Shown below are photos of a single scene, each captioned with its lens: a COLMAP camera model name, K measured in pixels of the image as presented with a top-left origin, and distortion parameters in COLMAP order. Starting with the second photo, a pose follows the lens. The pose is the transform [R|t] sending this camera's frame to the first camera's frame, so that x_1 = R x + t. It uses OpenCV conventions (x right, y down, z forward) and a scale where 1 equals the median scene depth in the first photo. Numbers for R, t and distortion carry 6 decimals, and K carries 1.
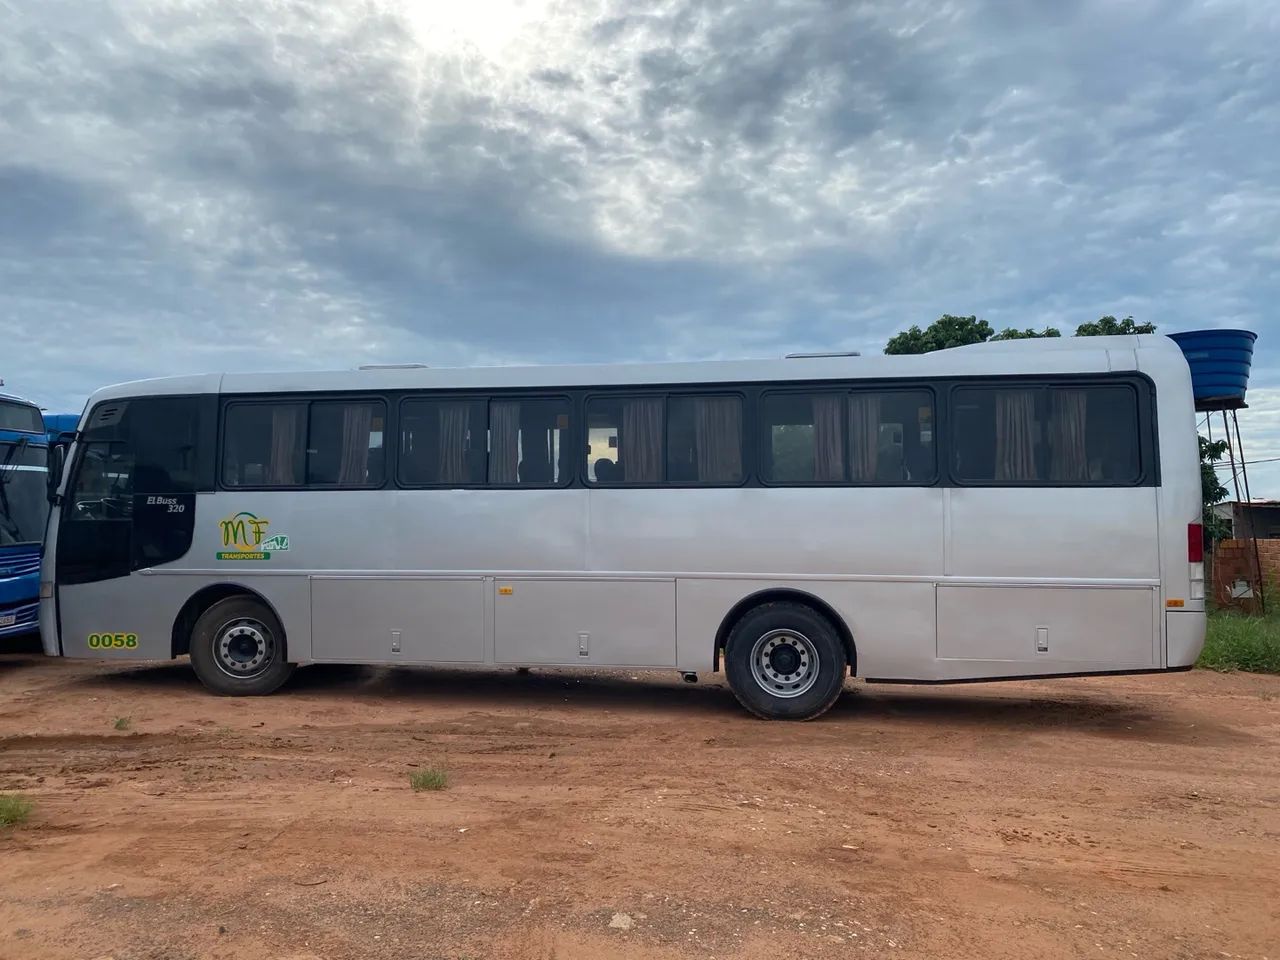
lens RADIAL K [[978.1, 0, 632.1], [0, 978.1, 460.7], [0, 0, 1]] dist [0.000407, -0.004105]
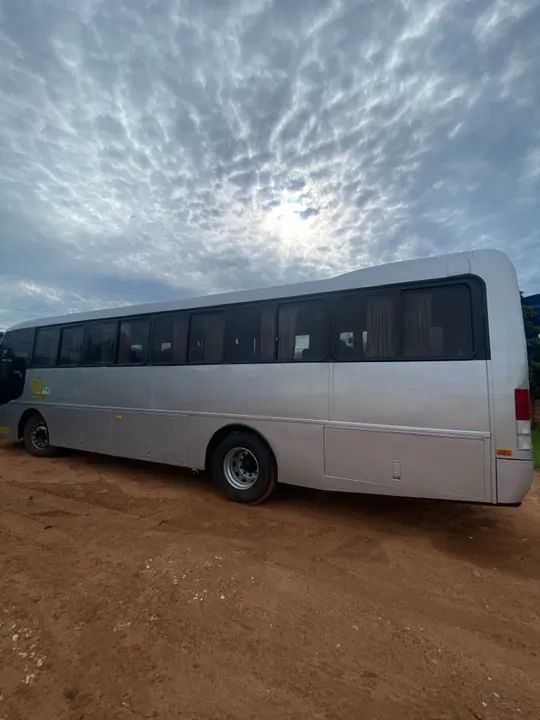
lens RADIAL K [[301.5, 0, 270.0], [0, 301.5, 360.0], [0, 0, 1]] dist [0.000405, -0.000393]
pose [[0.968545, -0.006744, -0.248749, 0.344804], [0.001236, 0.999751, -0.022296, 0.033927], [0.248837, 0.021287, 0.968311, 0.522354]]
